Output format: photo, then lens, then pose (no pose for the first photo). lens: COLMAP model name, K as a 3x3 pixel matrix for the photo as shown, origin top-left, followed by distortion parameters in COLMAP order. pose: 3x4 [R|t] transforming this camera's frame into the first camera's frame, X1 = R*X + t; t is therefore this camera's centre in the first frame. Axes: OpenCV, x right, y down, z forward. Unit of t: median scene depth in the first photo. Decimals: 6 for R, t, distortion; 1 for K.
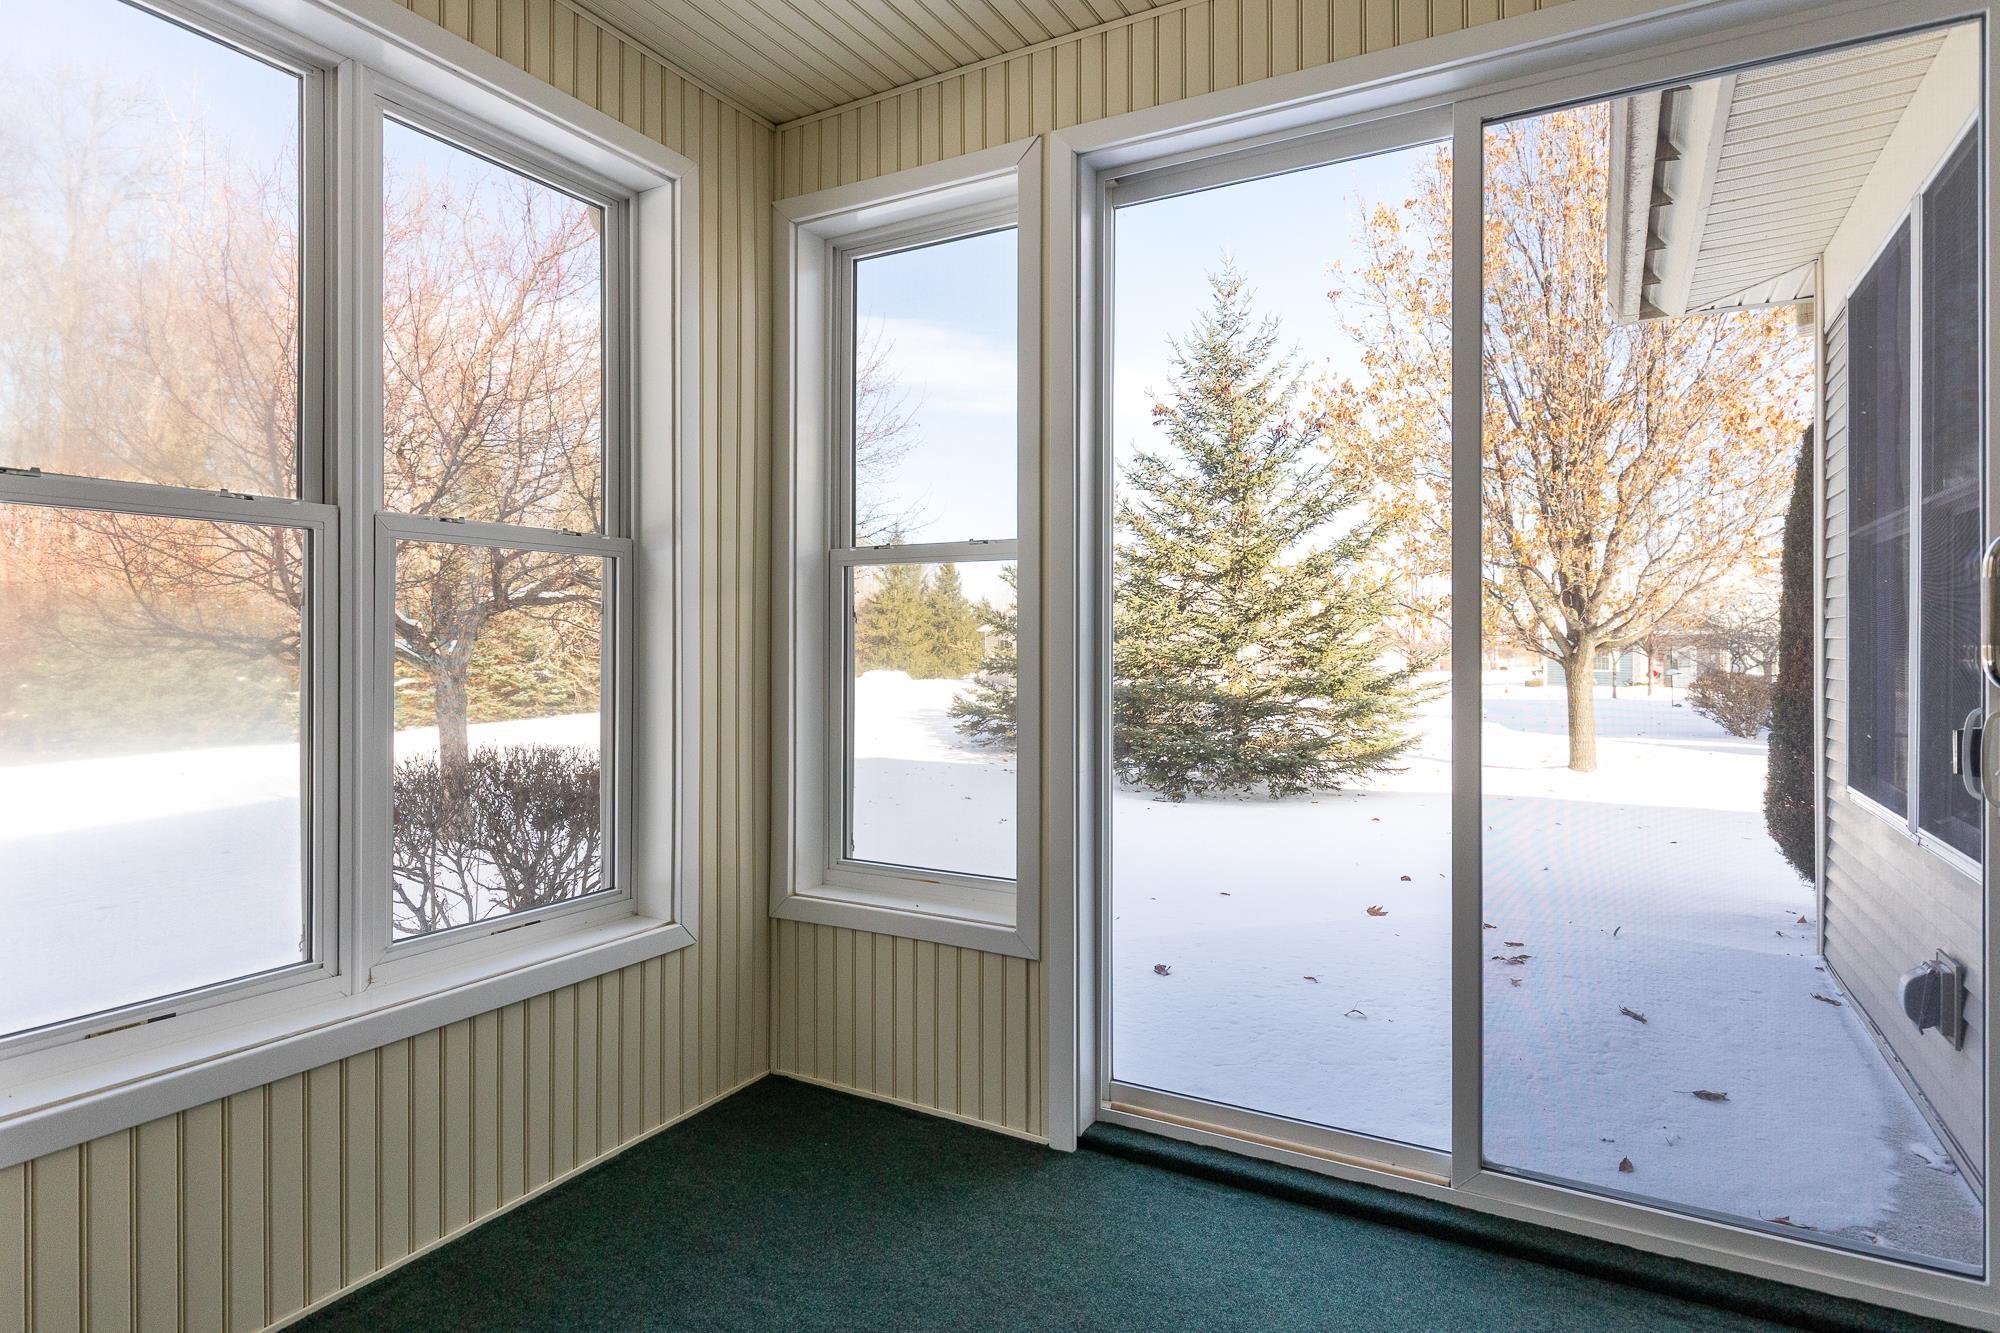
lens RADIAL K [[1076.8, 0, 1000.0], [0, 1076.8, 666.5], [0, 0, 1]] dist [0.001864, 0.000640]
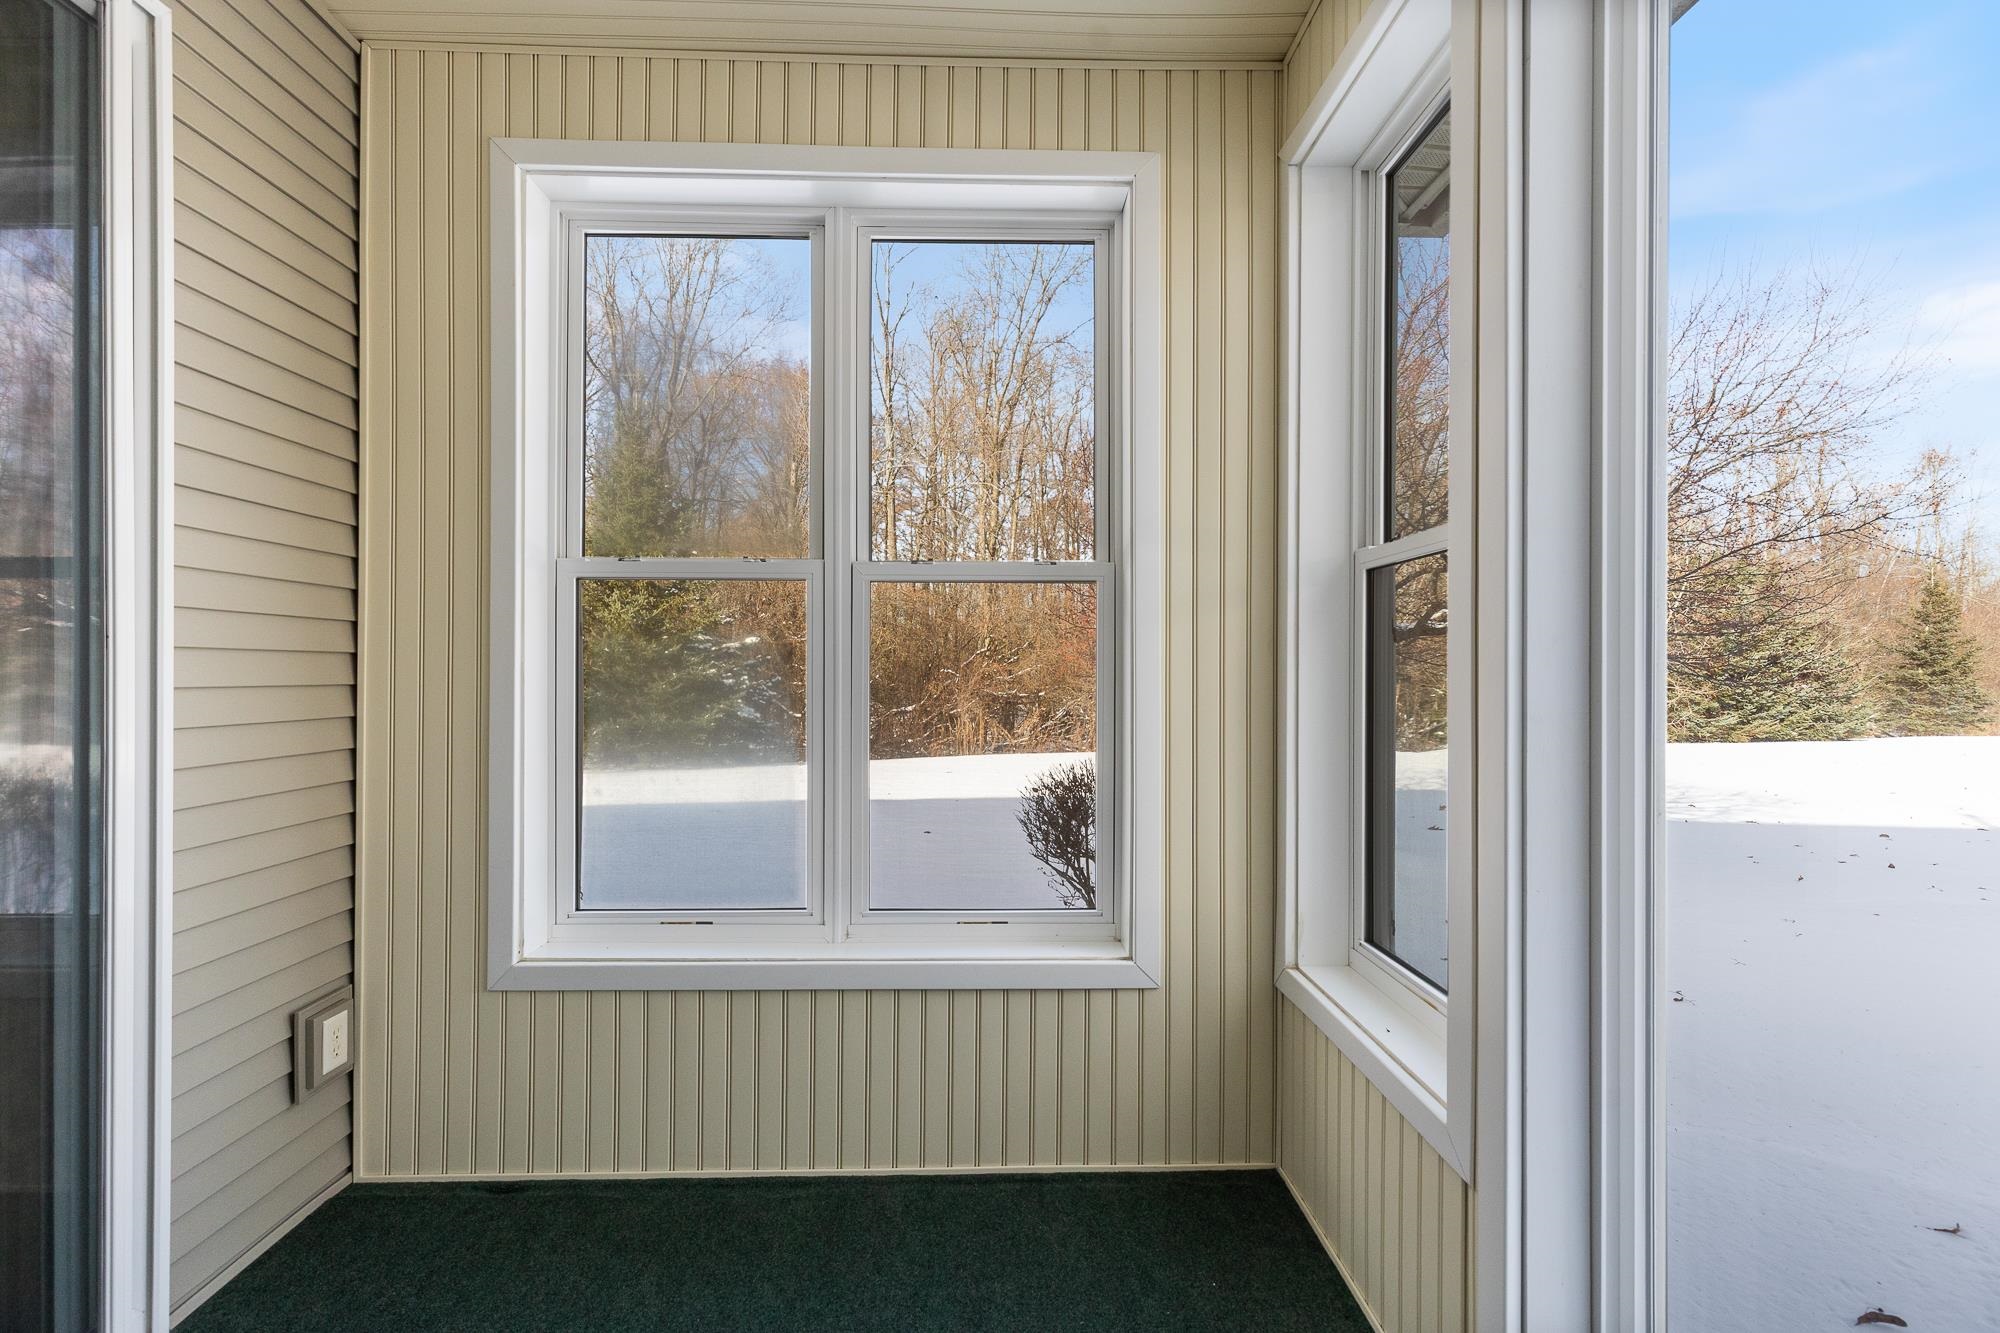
lens RADIAL K [[906.8, 0, 999.1], [0, 906.8, 673.9], [0, 0, 1]] dist [0.000631, 0.000126]
pose [[0.509874, 0.006238, -0.860227, 0.328404], [-0.018814, 0.999815, -0.003902, -0.009116], [0.860044, 0.018174, 0.509897, 0.489230]]
